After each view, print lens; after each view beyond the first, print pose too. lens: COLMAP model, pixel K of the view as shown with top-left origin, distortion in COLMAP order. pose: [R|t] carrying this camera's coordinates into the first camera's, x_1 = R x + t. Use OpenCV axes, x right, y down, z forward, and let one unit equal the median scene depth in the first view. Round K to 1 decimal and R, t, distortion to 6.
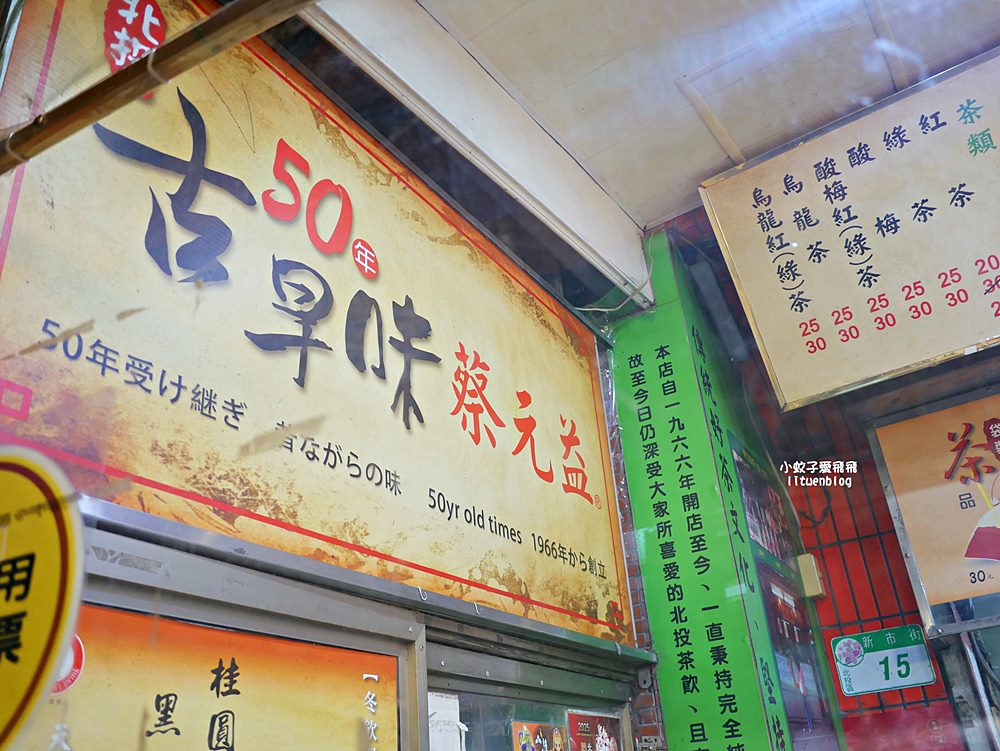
lens RADIAL K [[853.1, 0, 500.0], [0, 853.1, 375.5], [0, 0, 1]] dist [-0.042228, 0.012378]
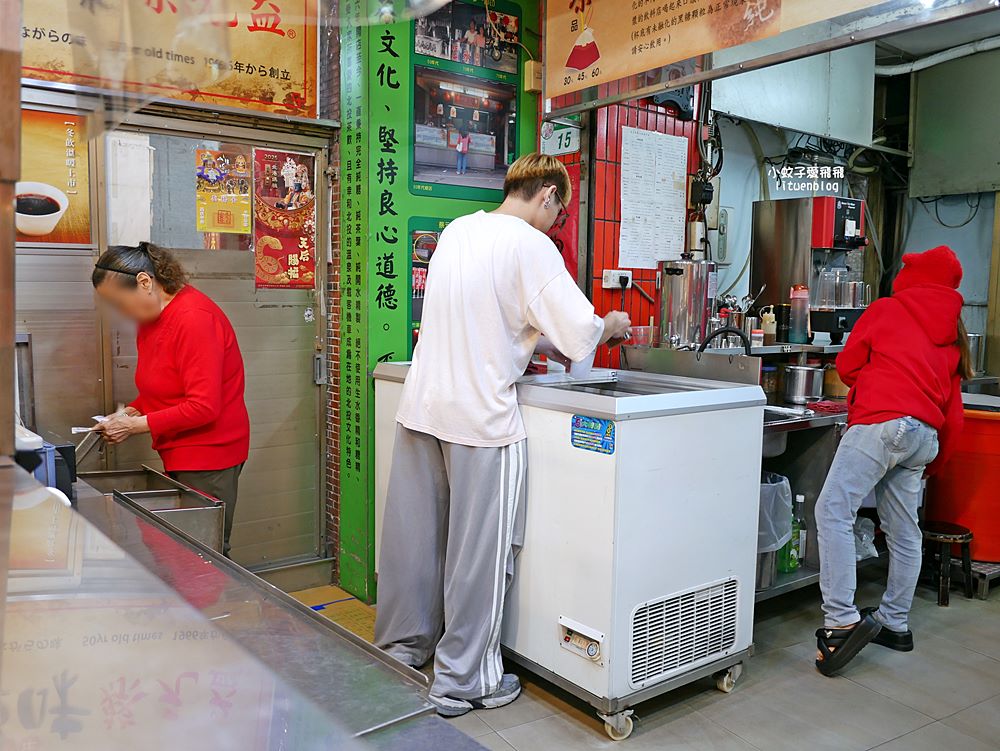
lens RADIAL K [[853.1, 0, 500.0], [0, 853.1, 375.5], [0, 0, 1]] dist [-0.042228, 0.012378]
pose [[0.927730, 0.132521, -0.348935, 1.363481], [0.084108, 0.836584, 0.541344, -0.187719], [0.363652, -0.531569, 0.764978, -0.597792]]
